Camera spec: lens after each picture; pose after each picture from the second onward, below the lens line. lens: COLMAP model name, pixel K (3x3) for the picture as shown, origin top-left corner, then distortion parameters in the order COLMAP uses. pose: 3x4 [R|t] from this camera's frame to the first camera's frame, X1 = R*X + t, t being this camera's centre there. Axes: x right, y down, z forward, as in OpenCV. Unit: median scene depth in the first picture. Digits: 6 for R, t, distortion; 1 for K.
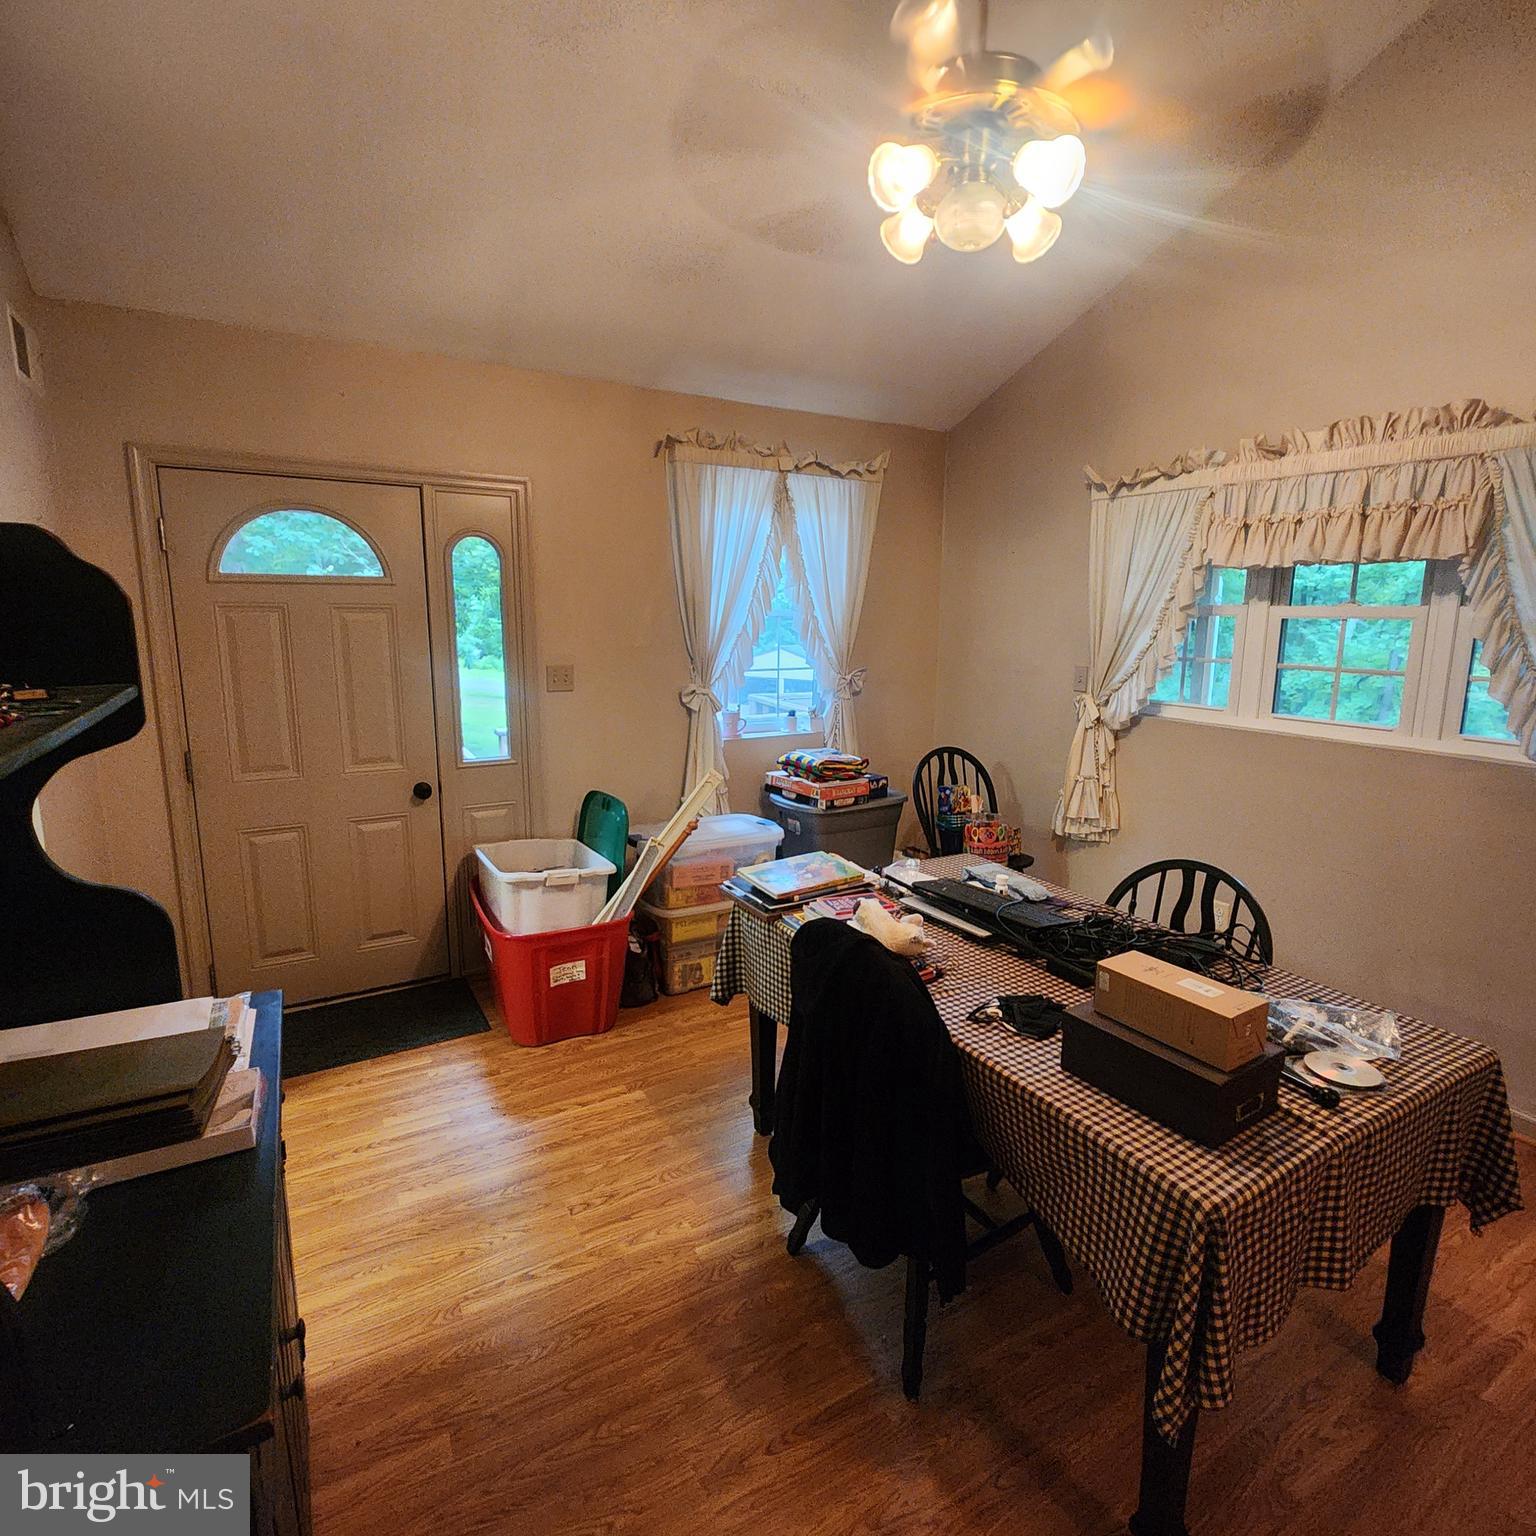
lens RADIAL K [[839.0, 0, 768.3], [0, 839.0, 759.8], [0, 0, 1]] dist [0.003599, -0.001127]
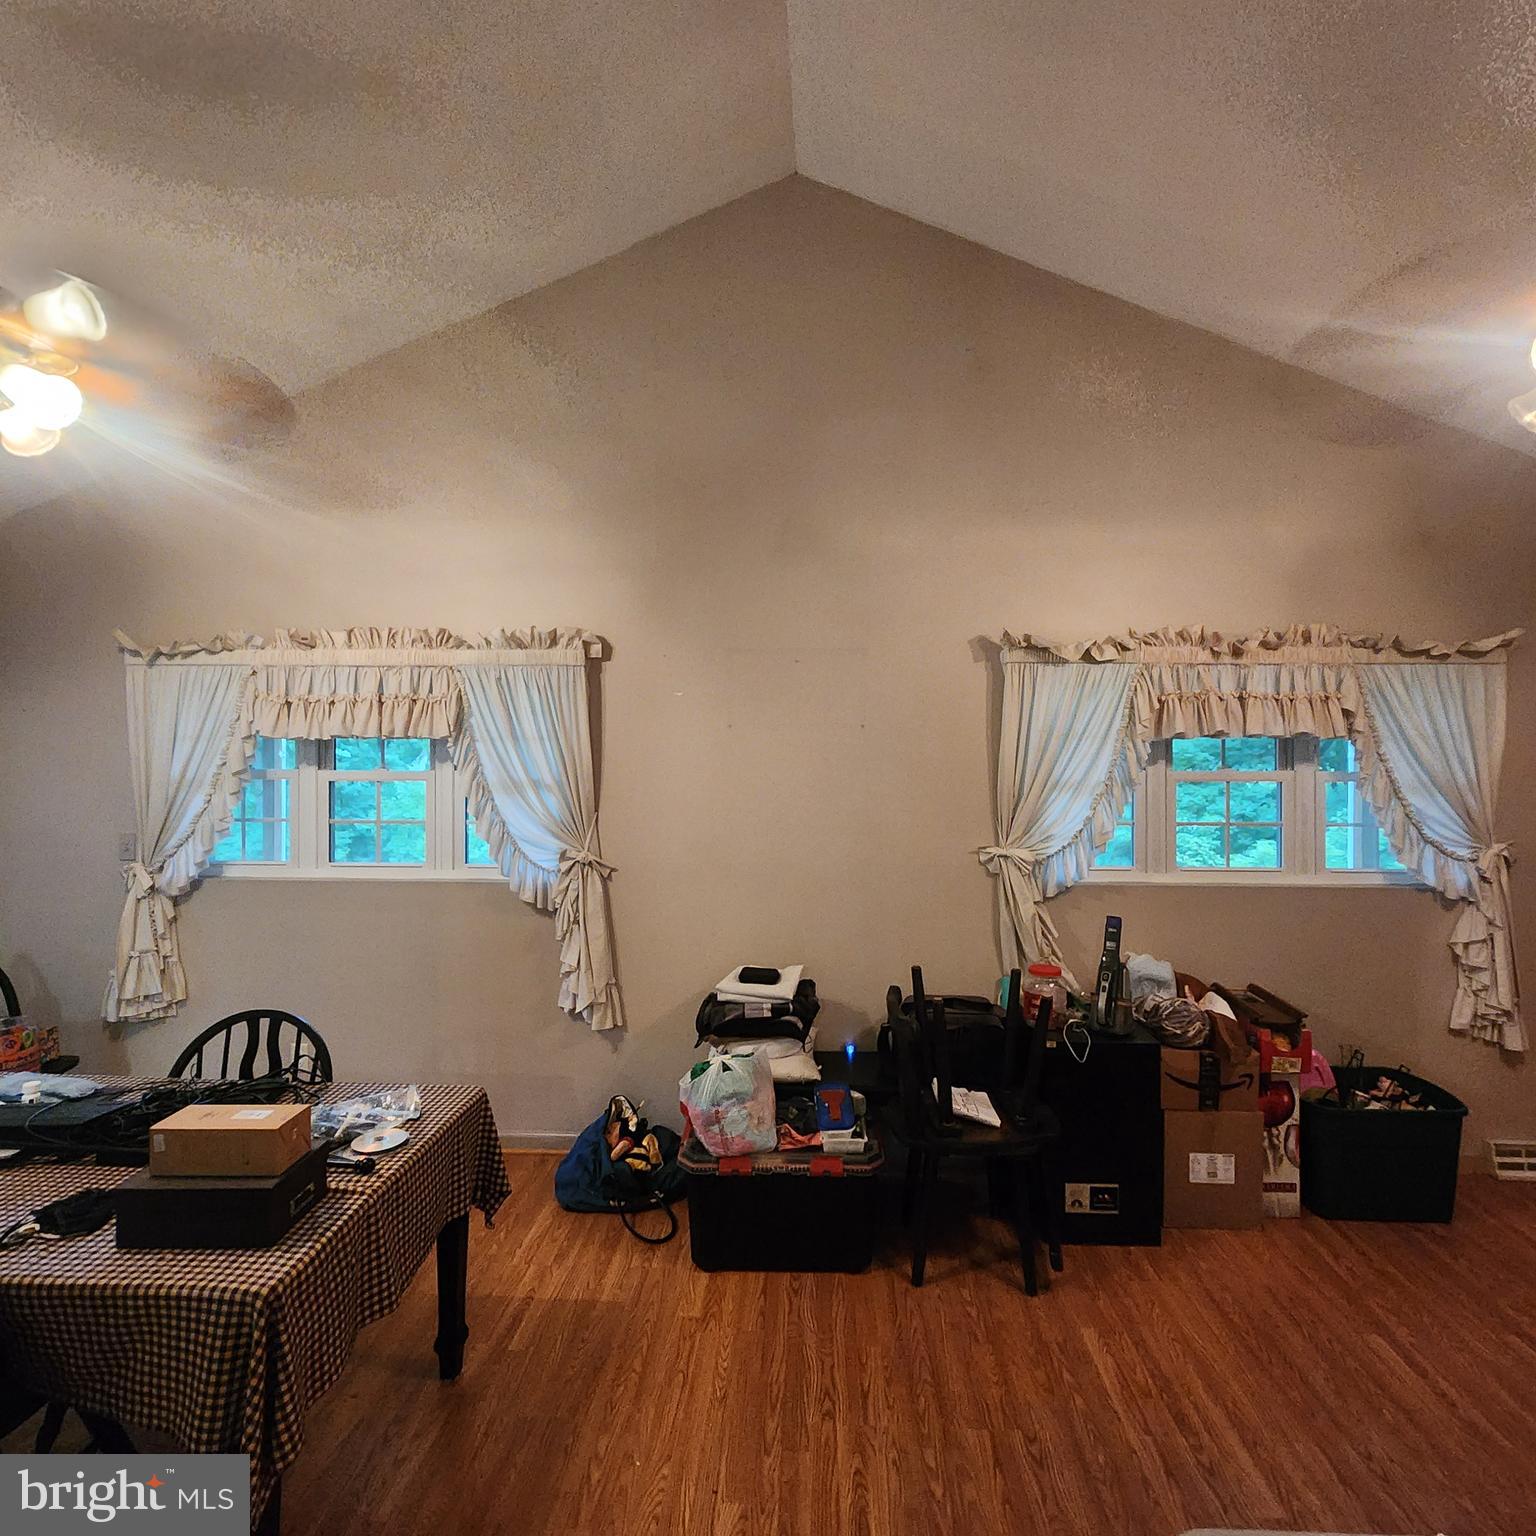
lens RADIAL K [[839.0, 0, 797.7], [0, 839.0, 753.8], [0, 0, 1]] dist [0.003599, -0.001127]
pose [[0.523786, -0.003610, 0.851842, -0.058911], [0.148556, 0.985054, -0.087171, -0.009453], [-0.838796, 0.172206, 0.516494, -0.220951]]
